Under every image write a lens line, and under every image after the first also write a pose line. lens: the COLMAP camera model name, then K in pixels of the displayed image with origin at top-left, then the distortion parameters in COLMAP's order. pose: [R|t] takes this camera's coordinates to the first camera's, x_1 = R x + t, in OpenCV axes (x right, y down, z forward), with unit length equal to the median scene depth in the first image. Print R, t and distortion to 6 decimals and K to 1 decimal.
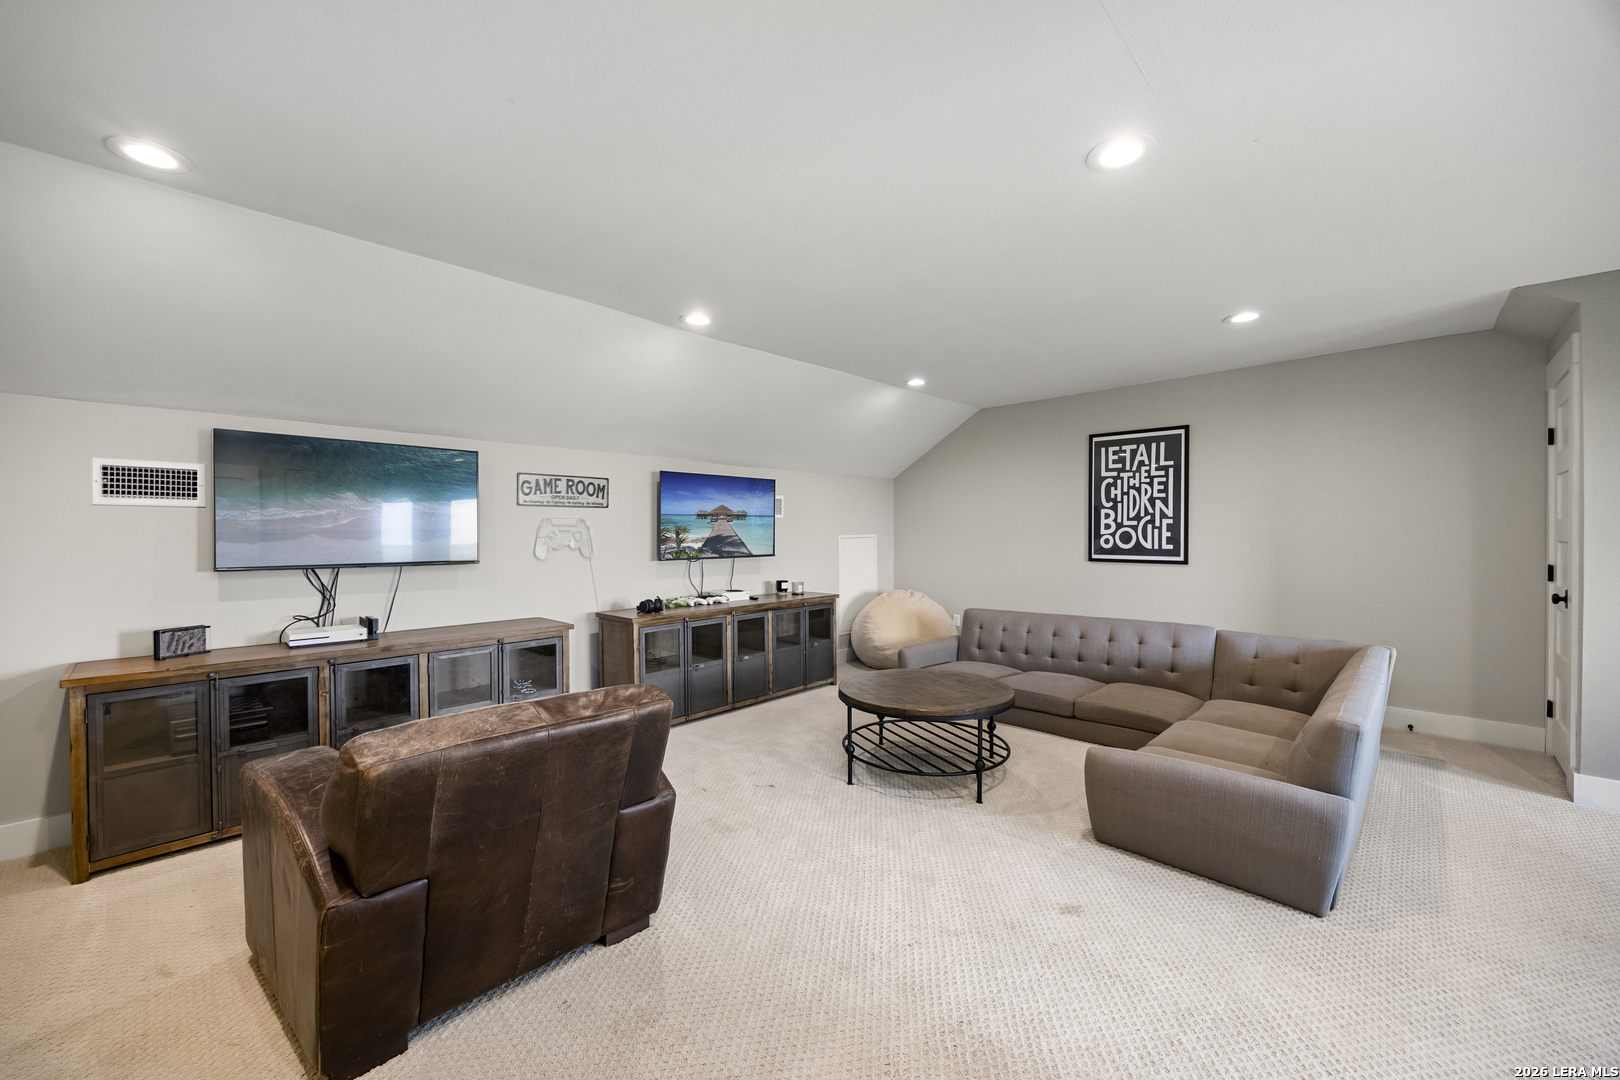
lens RADIAL K [[618.6, 0, 801.6], [0, 618.6, 532.6], [0, 0, 1]] dist [-0.001055, -0.000163]
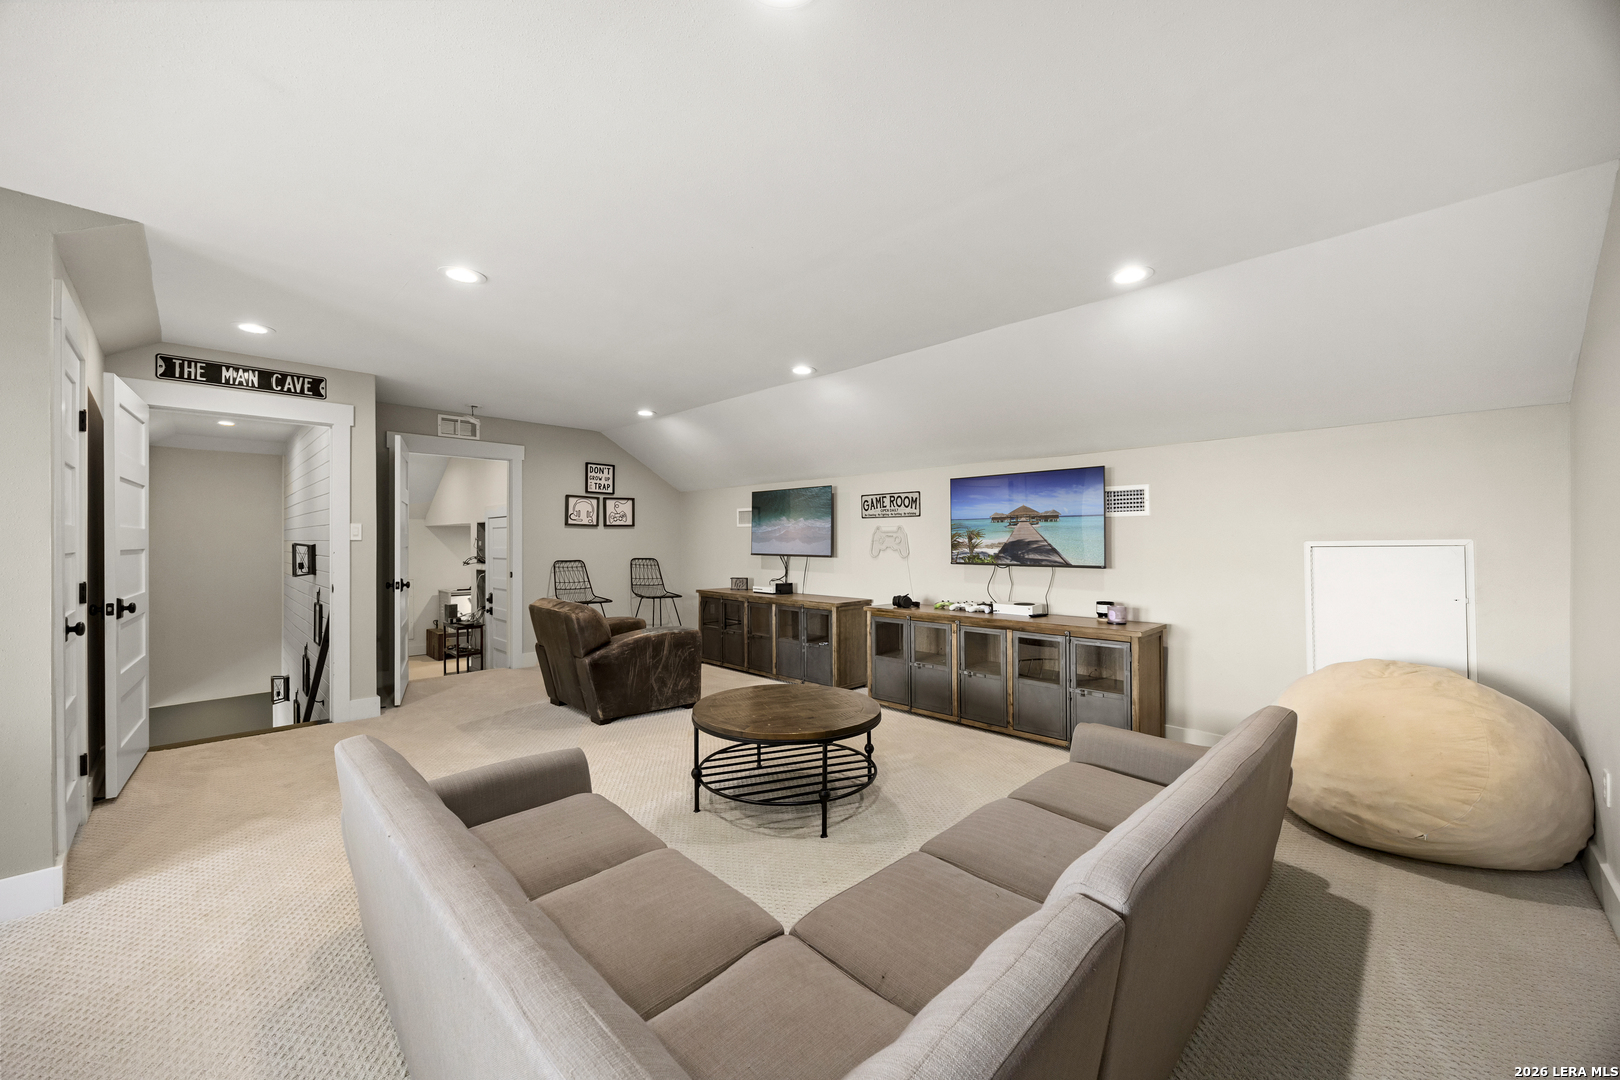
lens RADIAL K [[618.6, 0, 801.6], [0, 618.6, 532.6], [0, 0, 1]] dist [-0.001055, -0.000163]
pose [[-0.009469, -0.012207, -0.999881, 0.804624], [-0.001712, 0.999924, -0.012191, 0.005050], [0.999954, 0.001596, -0.009489, 0.735925]]
